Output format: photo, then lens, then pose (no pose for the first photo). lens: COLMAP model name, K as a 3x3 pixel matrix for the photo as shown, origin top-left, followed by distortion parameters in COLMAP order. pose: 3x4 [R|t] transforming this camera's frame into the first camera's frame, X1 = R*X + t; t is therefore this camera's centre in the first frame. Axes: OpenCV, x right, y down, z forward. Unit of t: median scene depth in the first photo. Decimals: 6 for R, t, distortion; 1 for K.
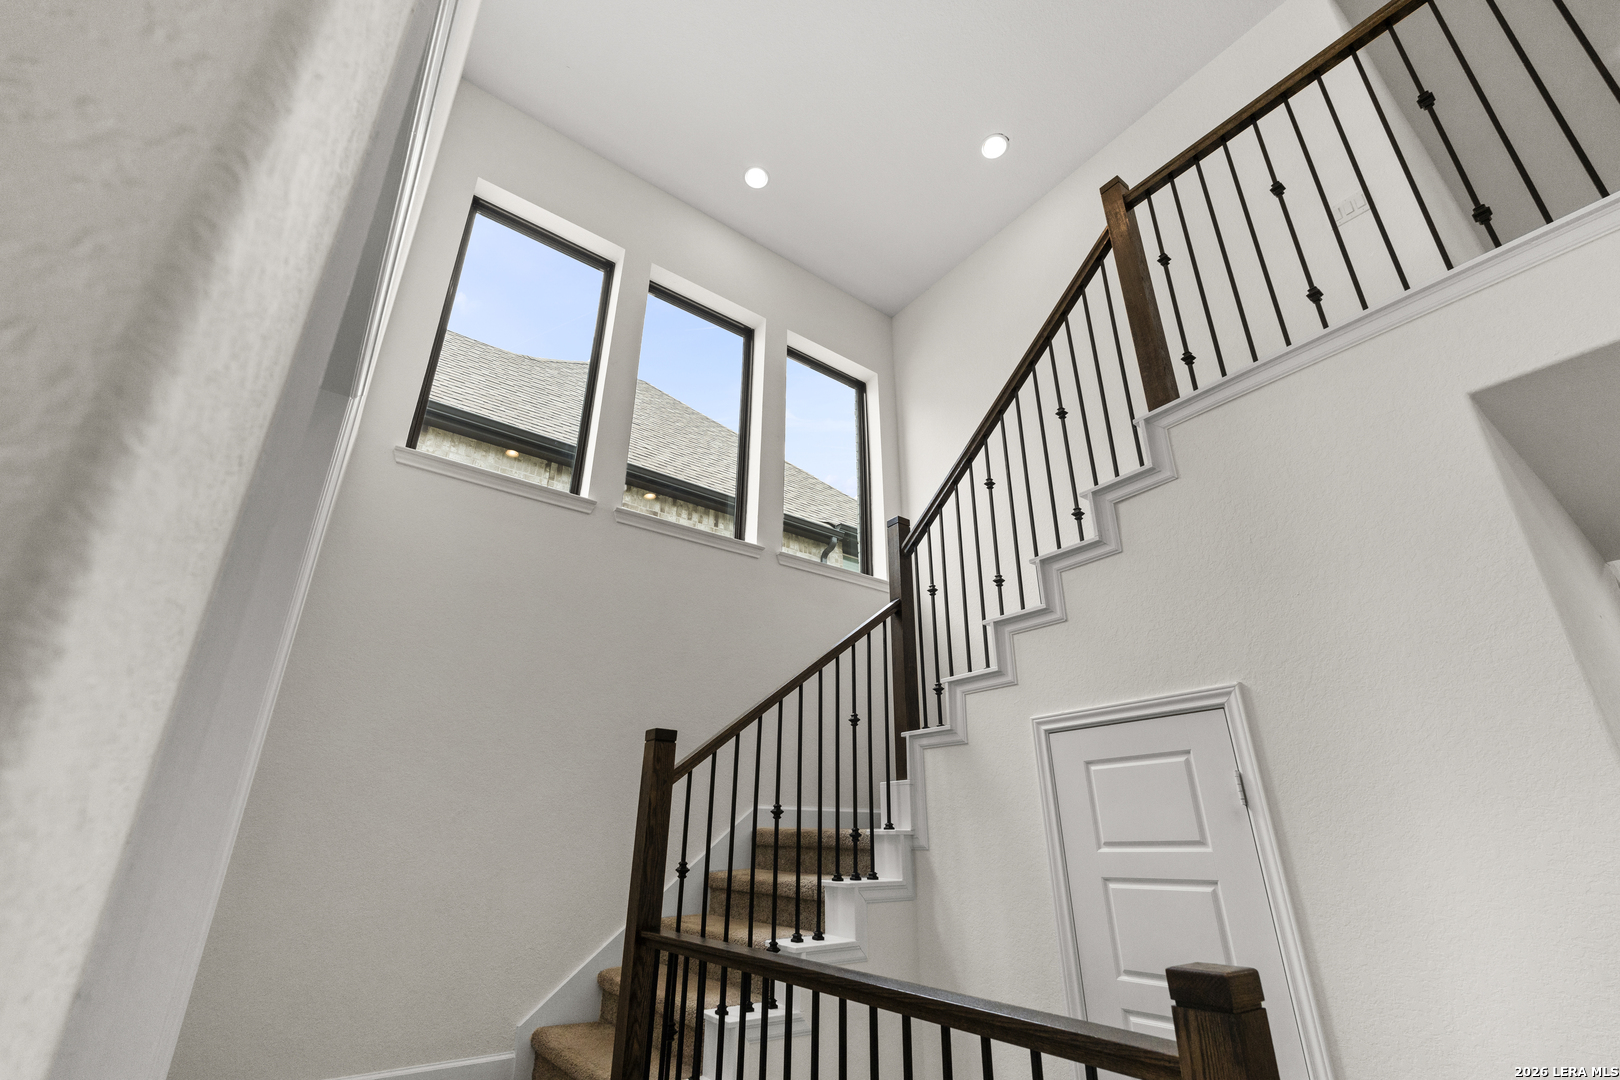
lens RADIAL K [[700.1, 0, 819.7], [0, 700.1, 531.0], [0, 0, 1]] dist [-0.002700, -0.000018]
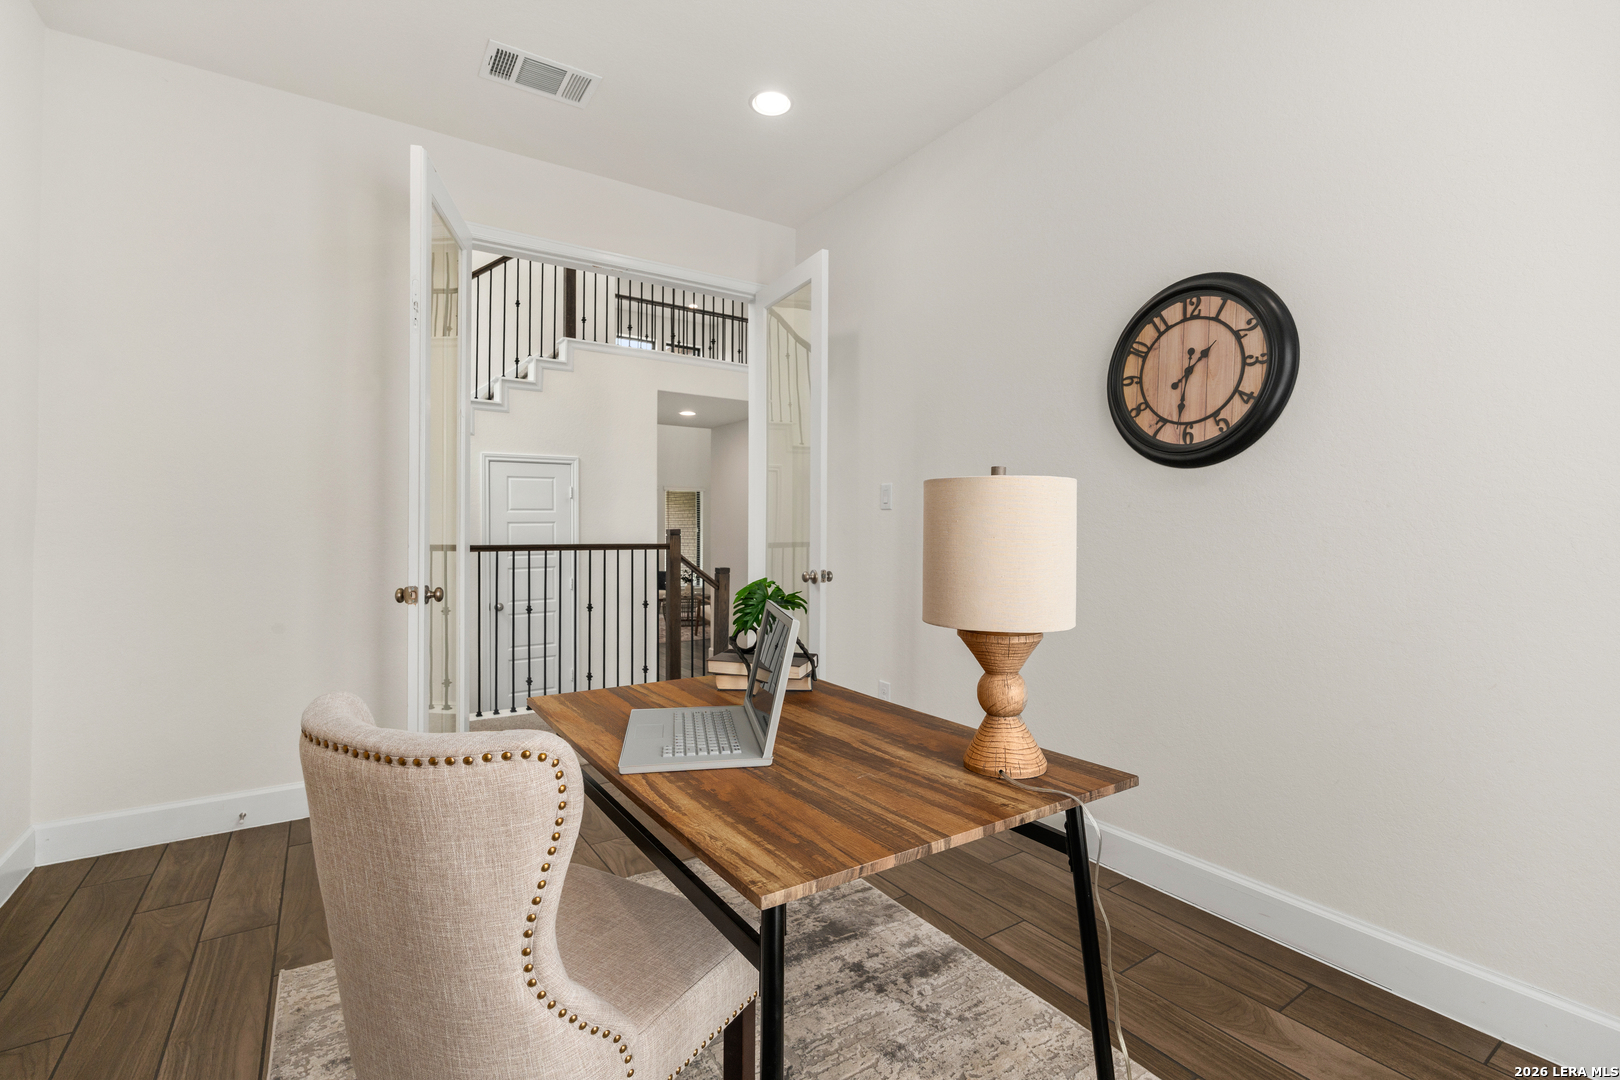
lens RADIAL K [[710.2, 0, 813.5], [0, 710.2, 539.9], [0, 0, 1]] dist [-0.001993, -0.000078]
pose [[0.046321, -0.015186, 0.998811, -1.468530], [-0.408042, 0.912374, 0.032795, 0.028475], [-0.911787, -0.409076, 0.036066, -0.061850]]
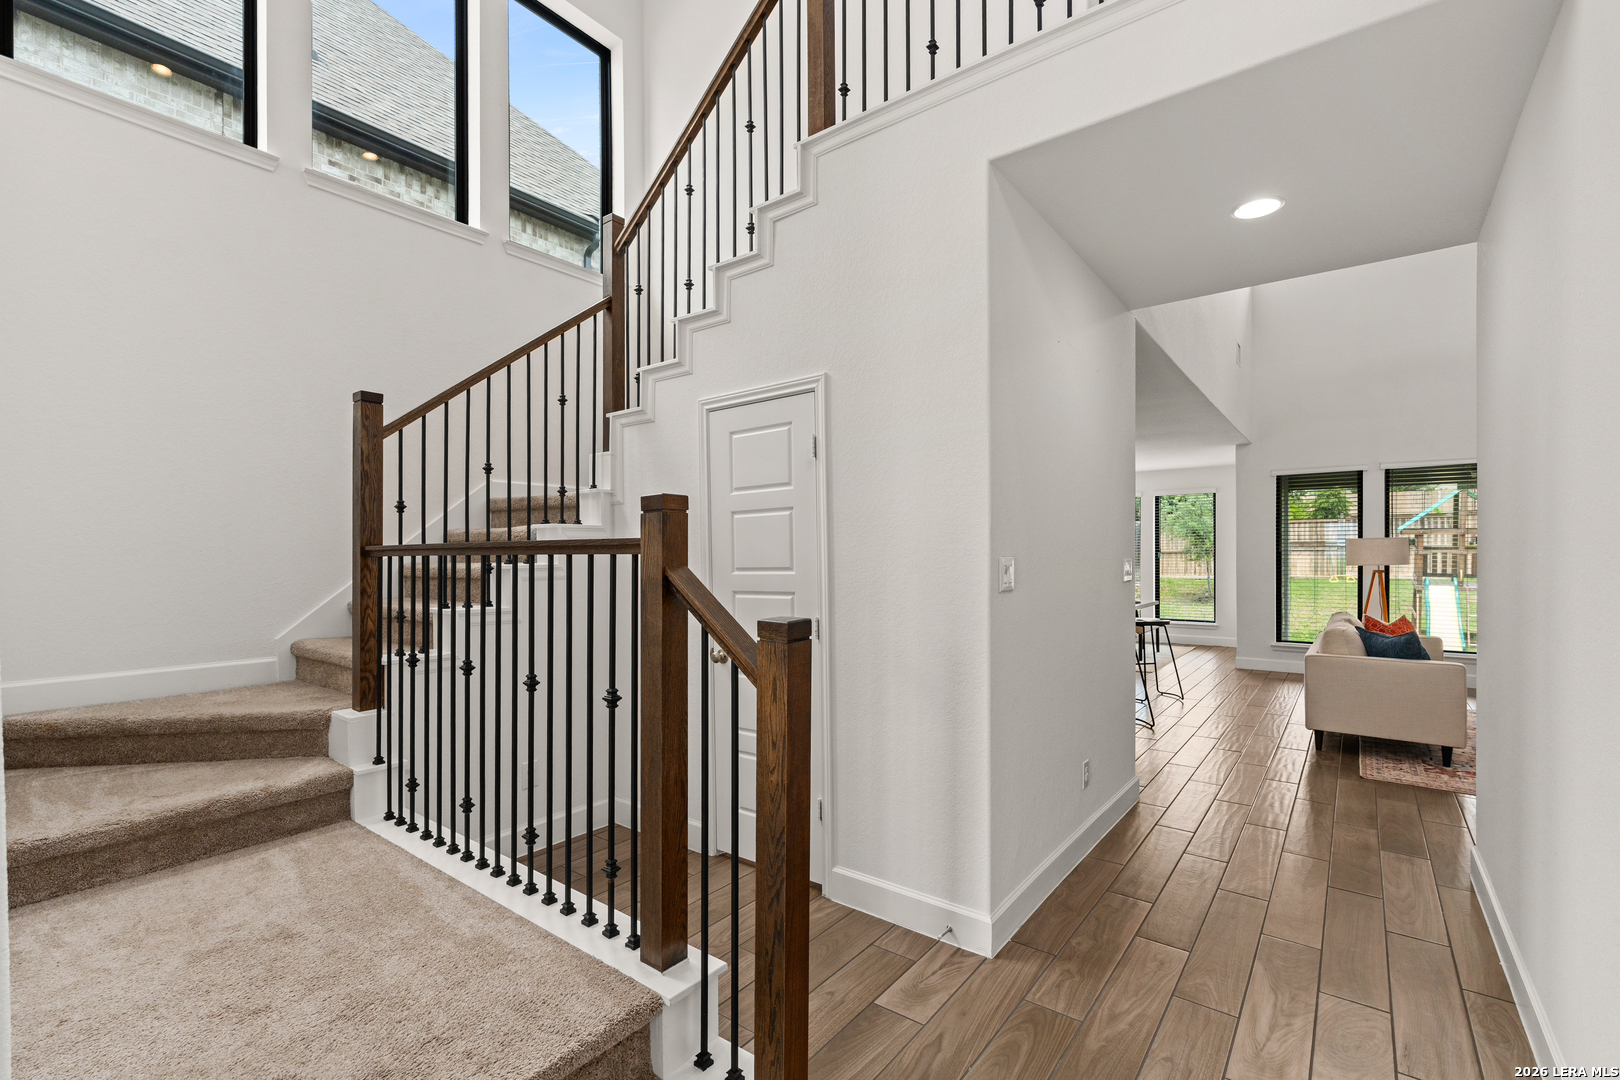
lens RADIAL K [[712.3, 0, 808.3], [0, 712.3, 547.0], [0, 0, 1]] dist [-0.004771, 0.000415]
pose [[0.964470, -0.003243, 0.264174, 0.131314], [-0.102031, 0.917774, 0.383771, -0.001975], [-0.243697, -0.397090, 0.884834, -0.245498]]
